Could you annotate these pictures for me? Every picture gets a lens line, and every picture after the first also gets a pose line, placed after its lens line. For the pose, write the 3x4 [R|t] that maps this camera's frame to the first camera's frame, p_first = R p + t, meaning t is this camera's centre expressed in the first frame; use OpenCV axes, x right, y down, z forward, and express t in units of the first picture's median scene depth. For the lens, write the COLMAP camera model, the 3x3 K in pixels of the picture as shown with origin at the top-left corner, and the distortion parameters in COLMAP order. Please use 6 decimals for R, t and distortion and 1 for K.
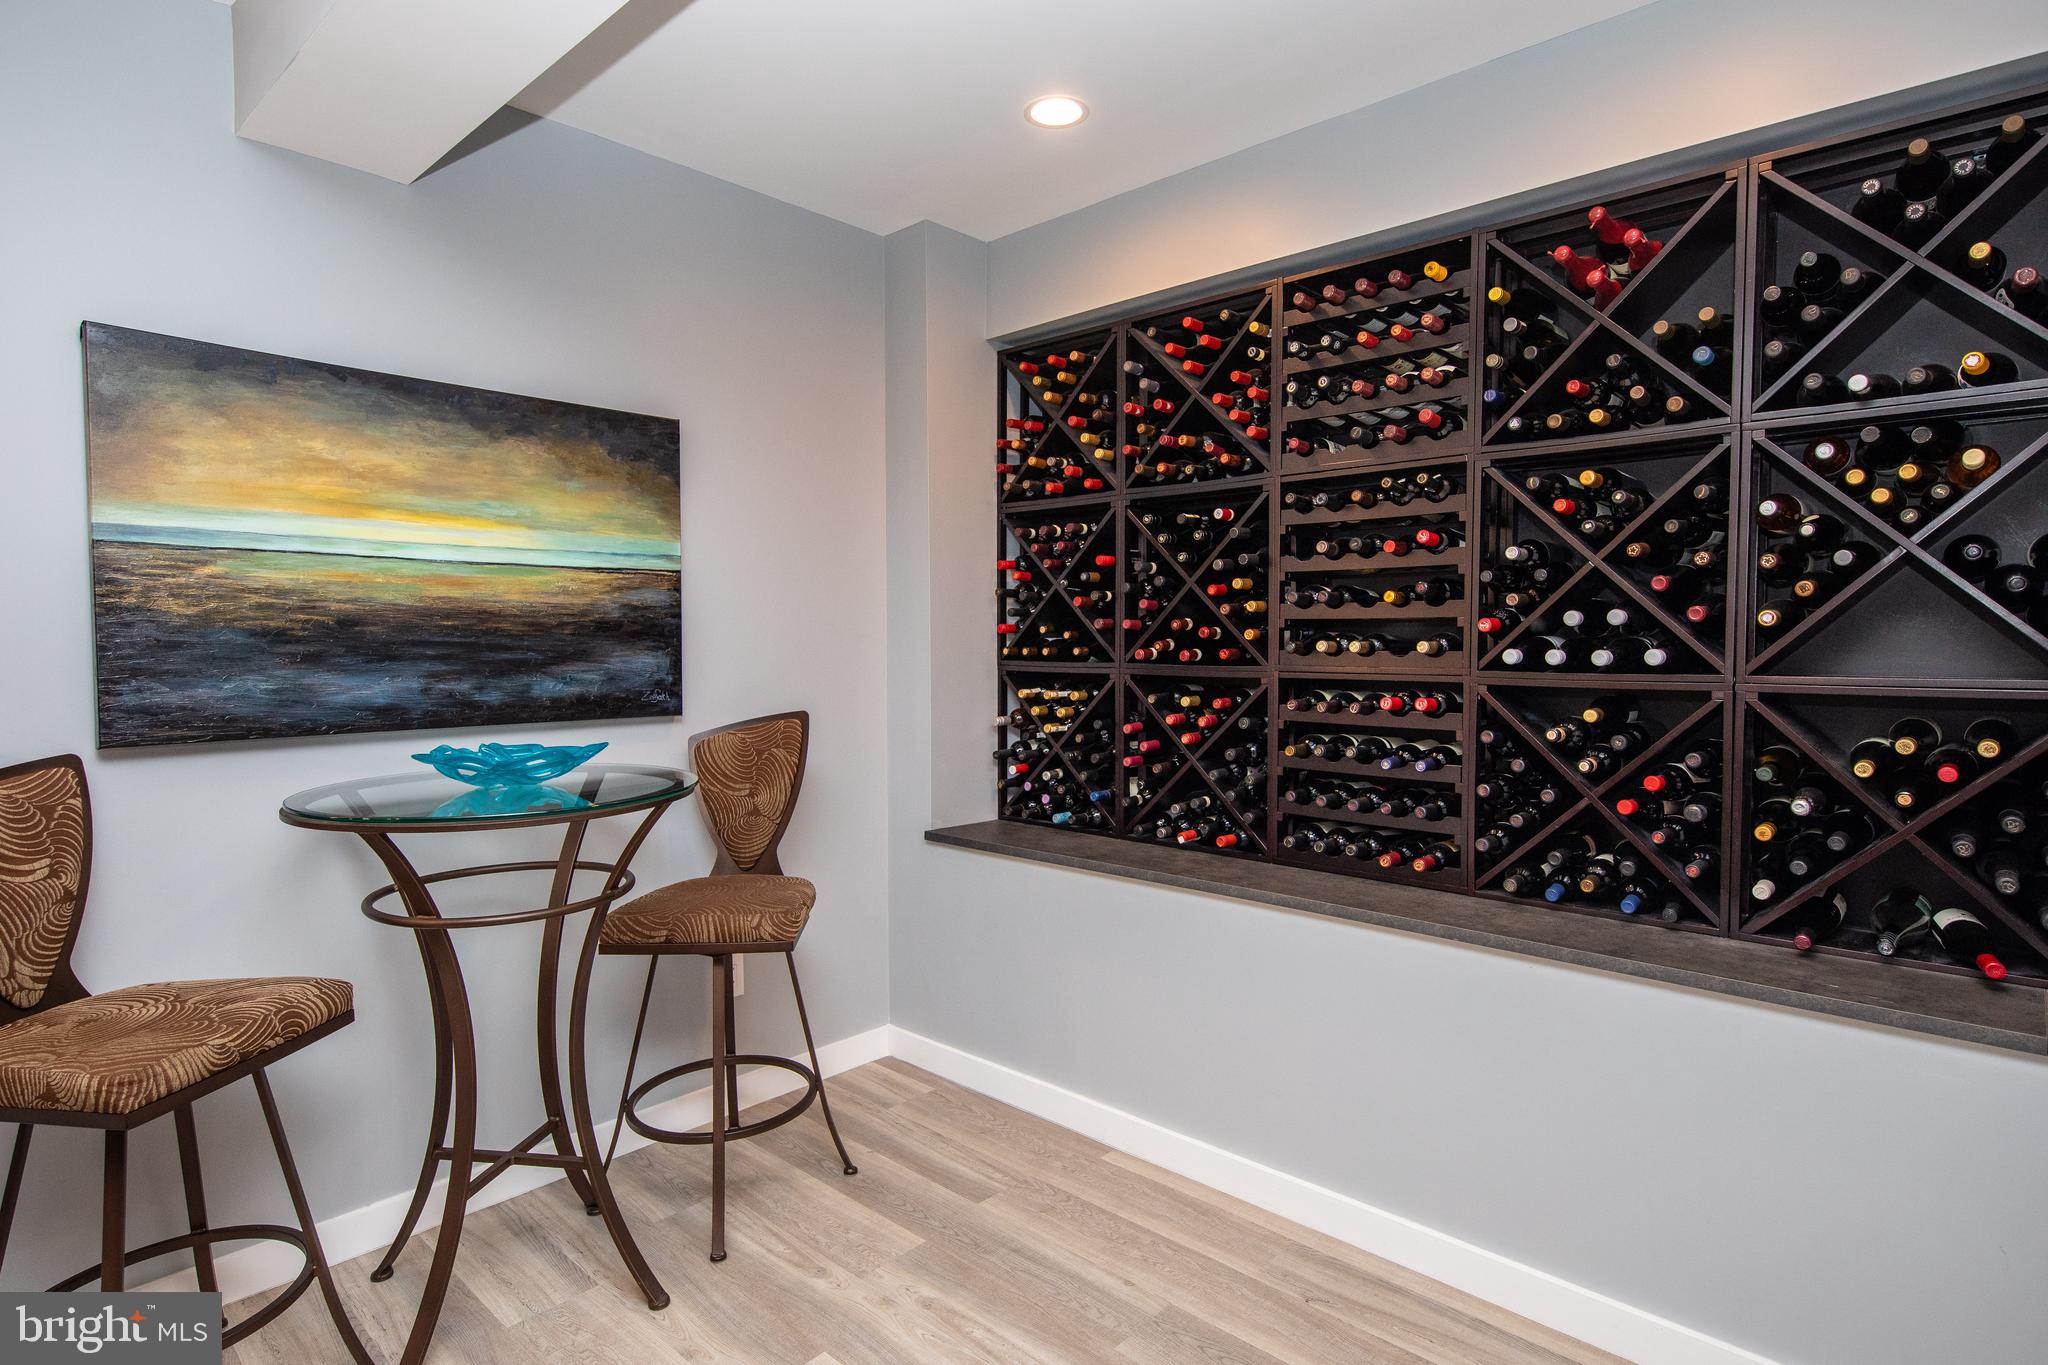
lens RADIAL K [[1055.6, 0, 1030.4], [0, 1055.6, 684.0], [0, 0, 1]] dist [0.003223, -0.000241]
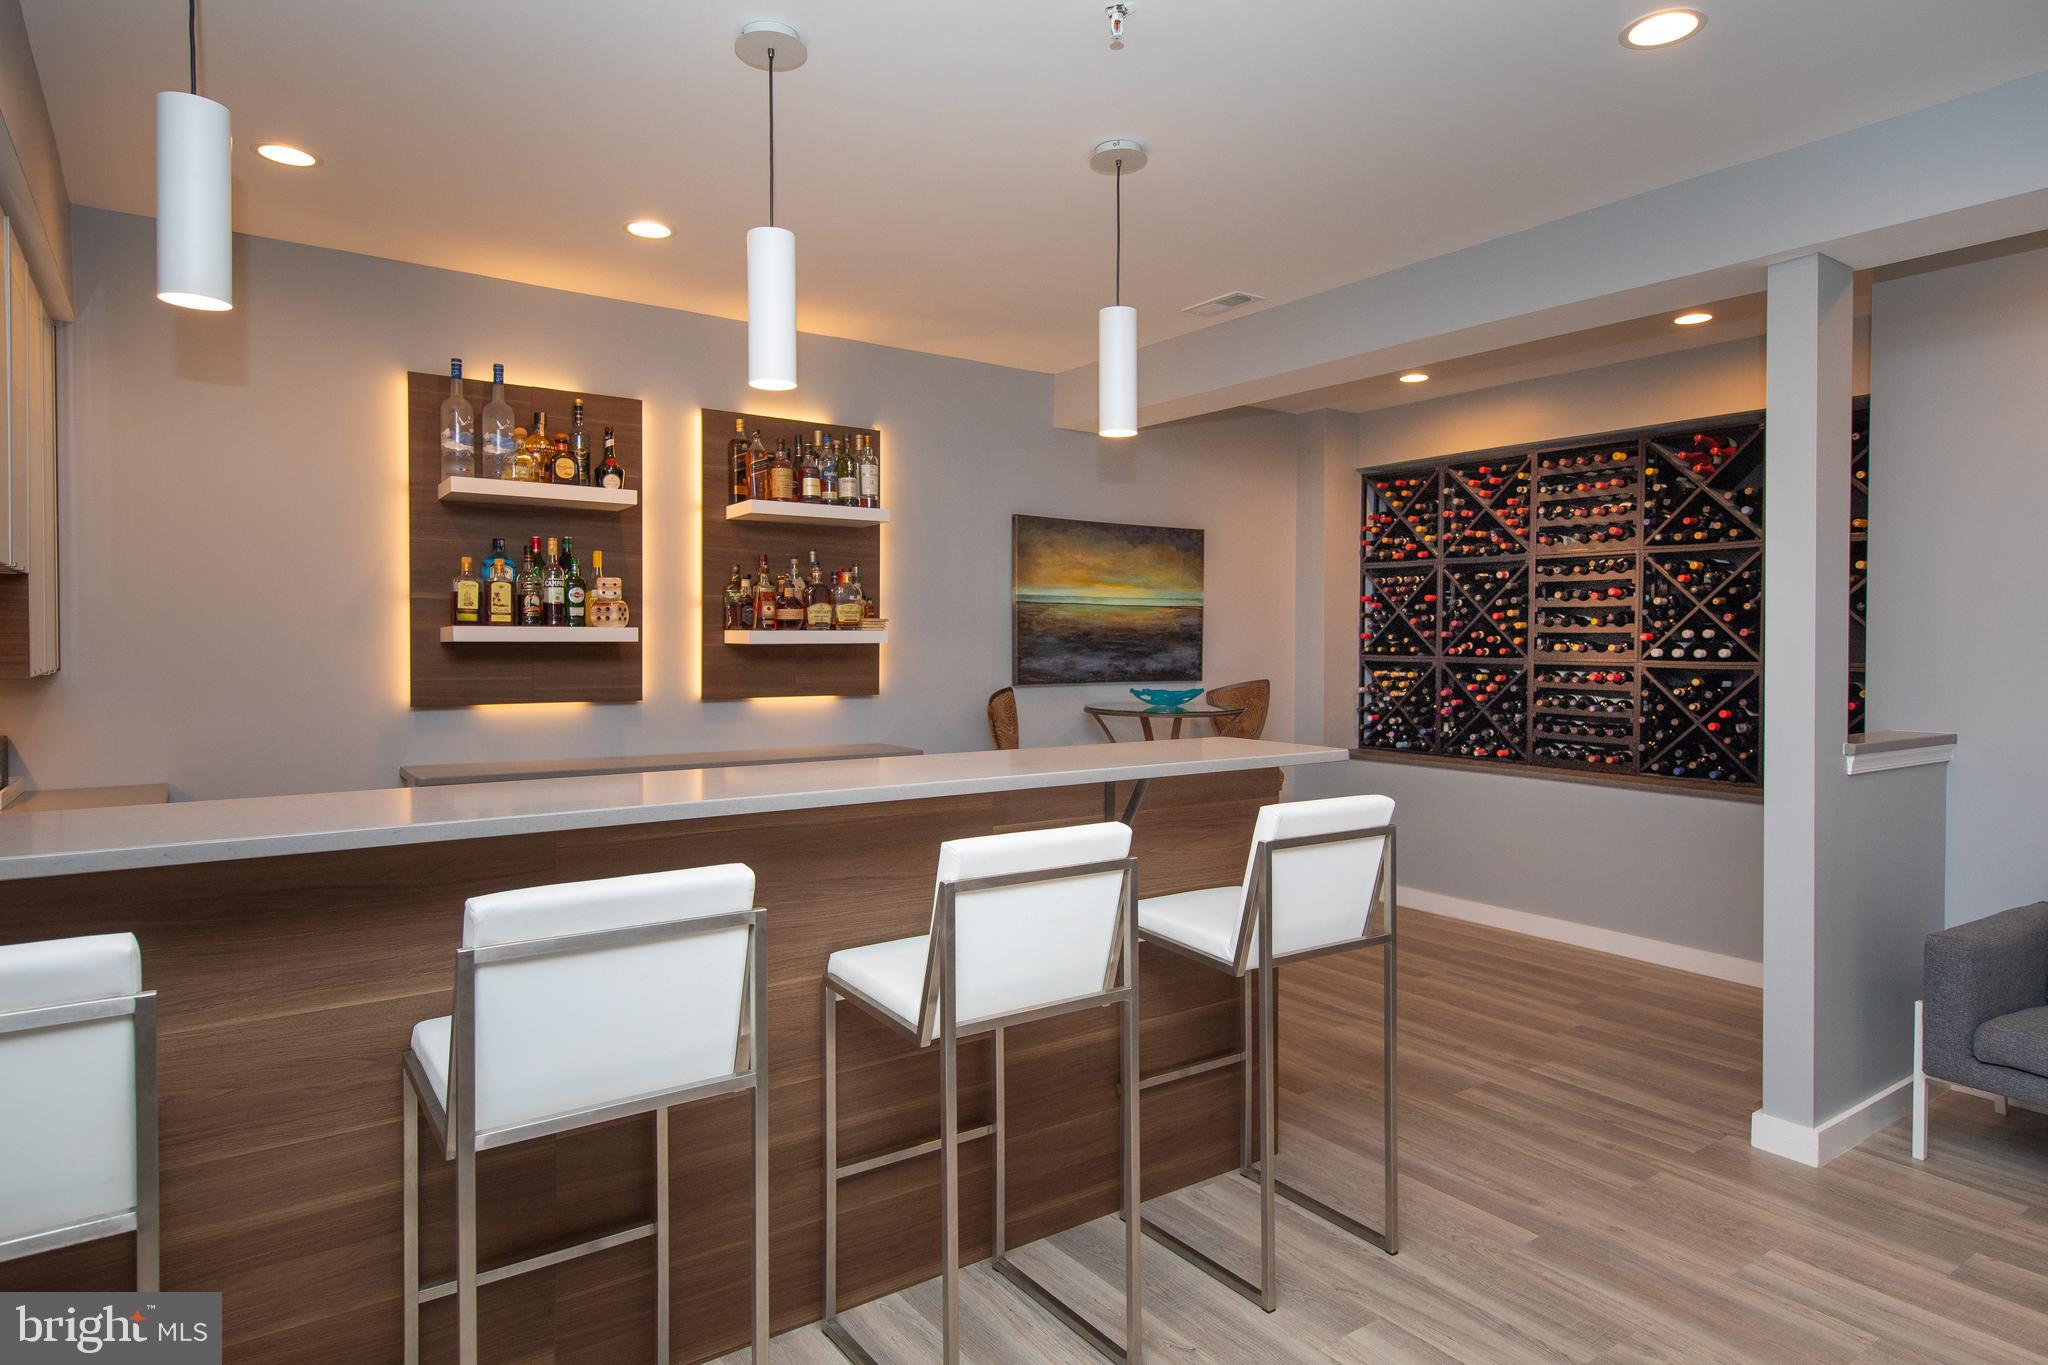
lens RADIAL K [[1165.3, 0, 993.5], [0, 1165.3, 669.2], [0, 0, 1]] dist [-0.002457, -0.000567]
pose [[0.974059, 0.010350, -0.226056, -0.225176], [-0.014016, 0.999795, -0.014620, 0.046127], [0.225858, 0.017409, 0.974005, -1.199499]]
